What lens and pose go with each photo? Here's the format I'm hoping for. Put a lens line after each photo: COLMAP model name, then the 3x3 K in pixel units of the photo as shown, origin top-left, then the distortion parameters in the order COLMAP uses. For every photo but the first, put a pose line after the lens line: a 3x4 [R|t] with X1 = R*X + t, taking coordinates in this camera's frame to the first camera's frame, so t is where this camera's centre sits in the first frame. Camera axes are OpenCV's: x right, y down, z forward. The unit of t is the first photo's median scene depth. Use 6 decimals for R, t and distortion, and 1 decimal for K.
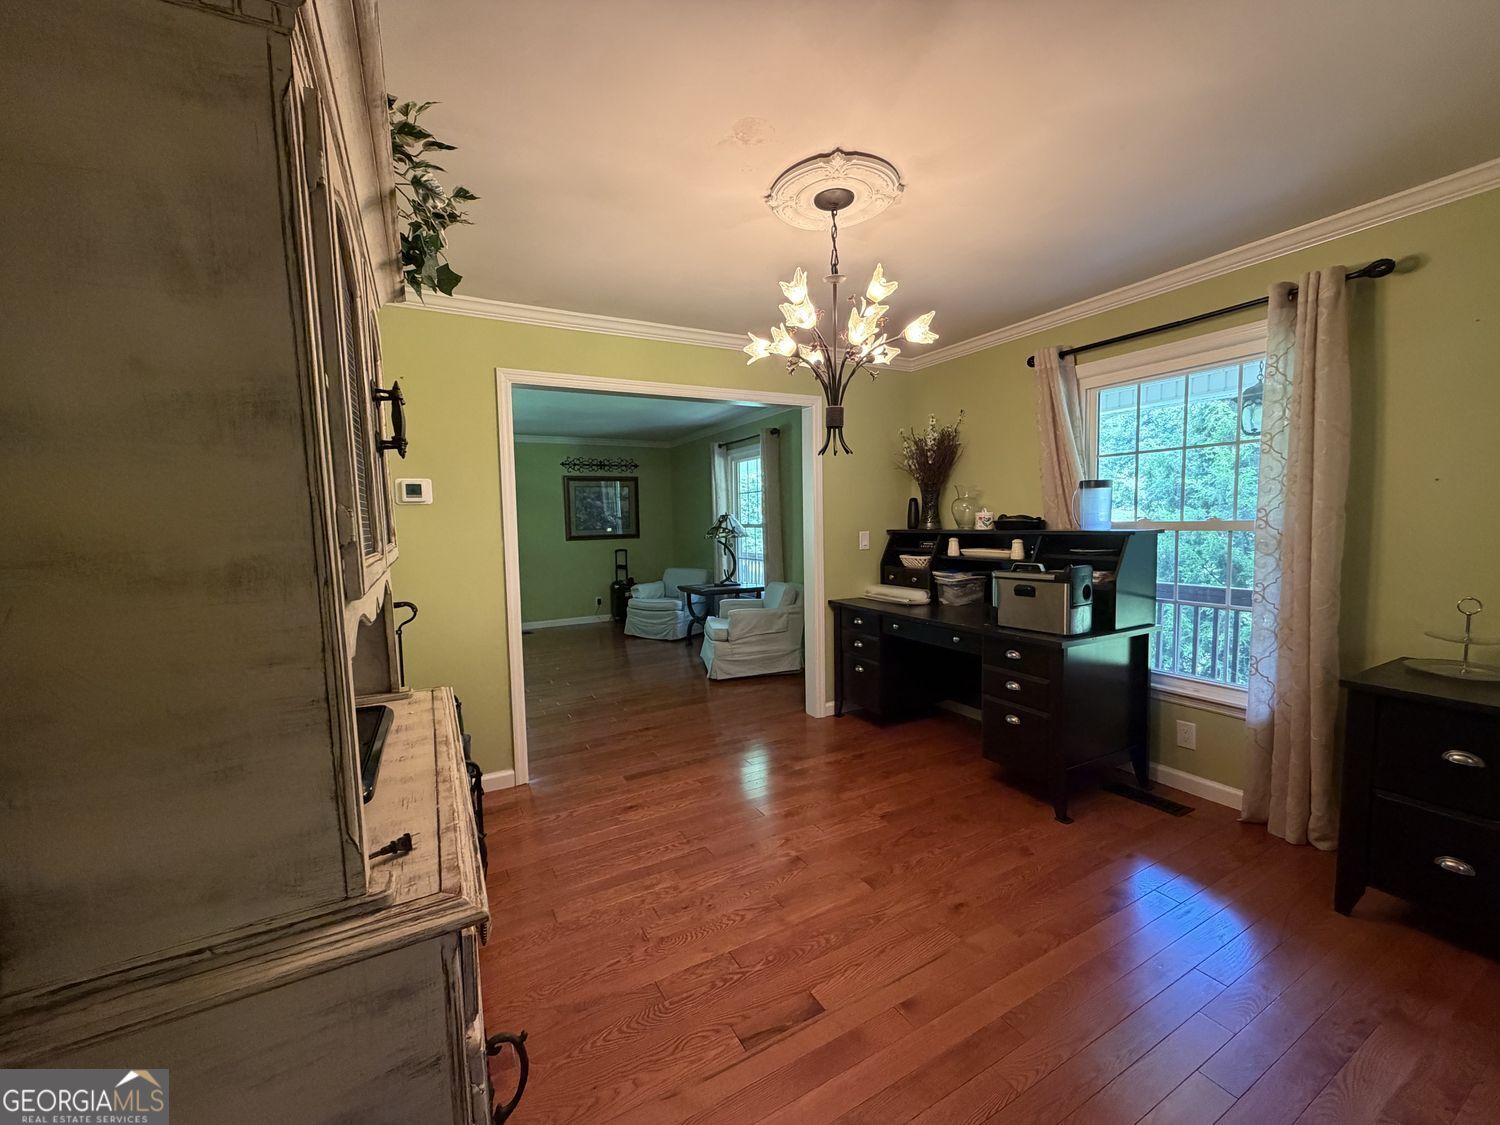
lens RADIAL K [[601.2, 0, 747.8], [0, 601.2, 565.7], [0, 0, 1]] dist [-0.003490, 0.000626]
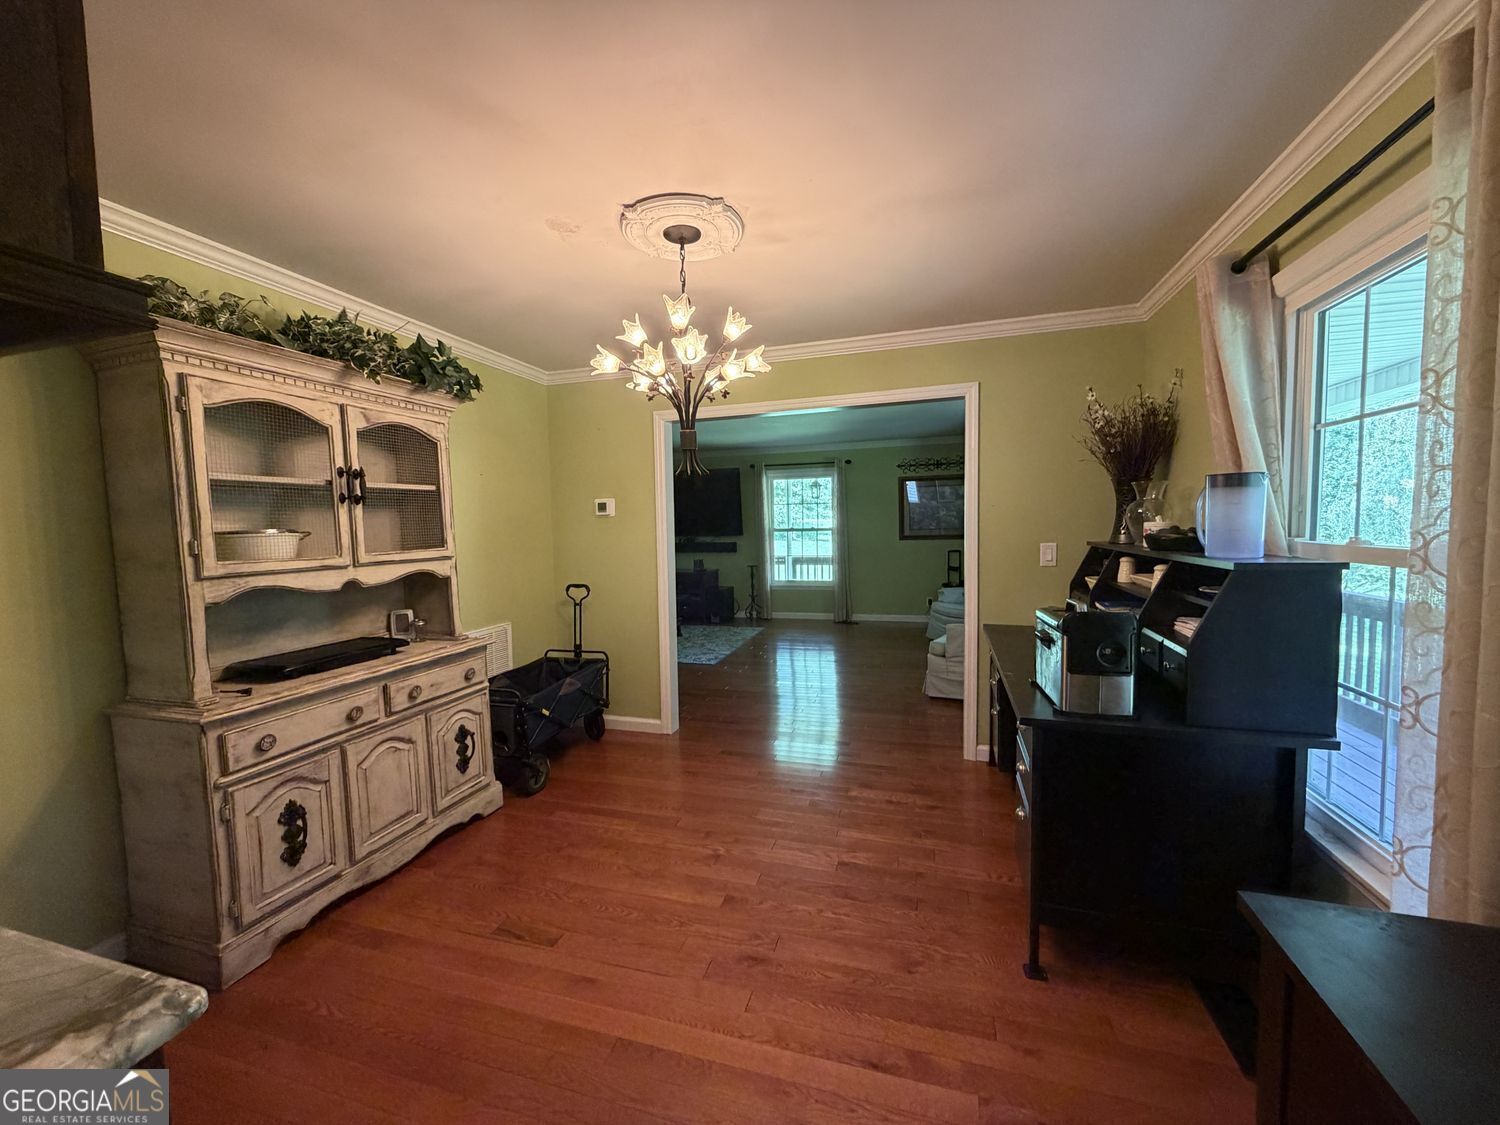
lens RADIAL K [[601.2, 0, 744.5], [0, 601.2, 564.7], [0, 0, 1]] dist [-0.003490, 0.000626]
pose [[0.690127, 0.056007, -0.721518, 0.439563], [-0.048774, 0.998334, 0.030843, -0.030072], [0.722043, 0.013905, 0.691708, 0.154940]]
